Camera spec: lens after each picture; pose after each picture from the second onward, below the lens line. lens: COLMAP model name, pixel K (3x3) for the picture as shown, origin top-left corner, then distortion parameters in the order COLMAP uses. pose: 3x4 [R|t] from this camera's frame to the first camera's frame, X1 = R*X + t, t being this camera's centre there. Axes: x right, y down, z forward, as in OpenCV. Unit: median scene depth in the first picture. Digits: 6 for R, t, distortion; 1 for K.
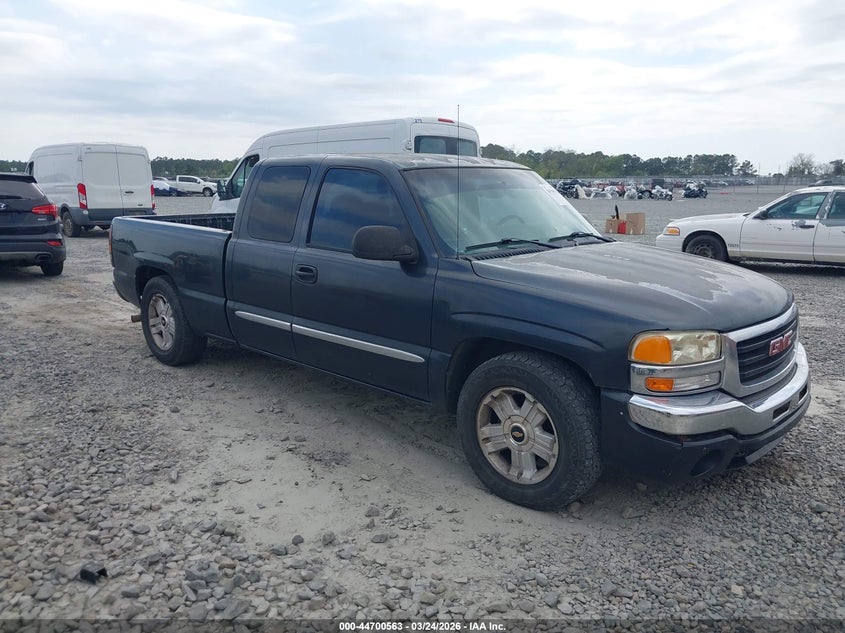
lens RADIAL K [[736.4, 0, 422.5], [0, 736.4, 316.5], [0, 0, 1]] dist [0.079312, -0.000852]
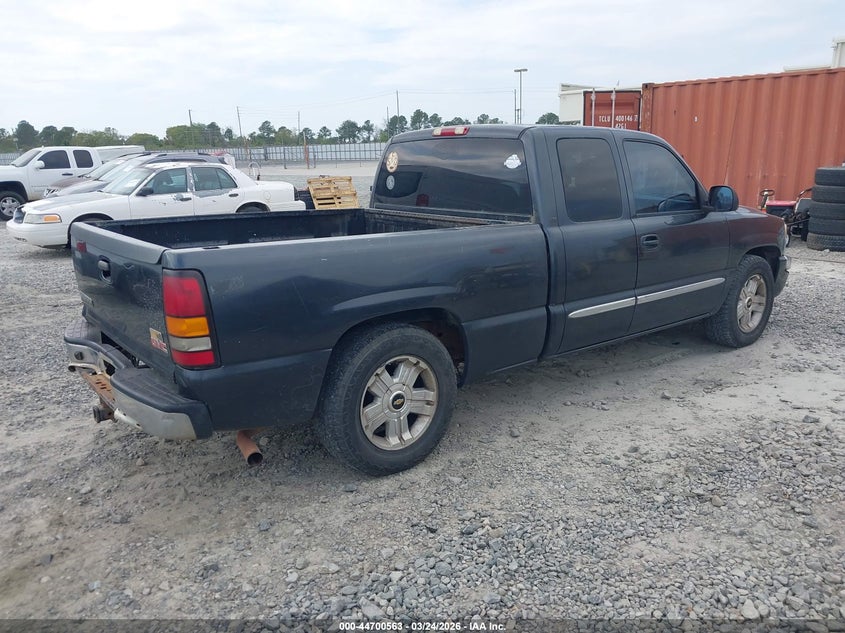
lens RADIAL K [[701.1, 0, 422.5], [0, 701.1, 316.5], [0, 0, 1]] dist [-0.047325, 0.000531]
pose [[0.088868, -0.231550, 0.968755, -0.895974], [0.194382, 0.957935, 0.211133, -0.175545], [-0.976892, 0.169545, 0.130138, 0.931209]]
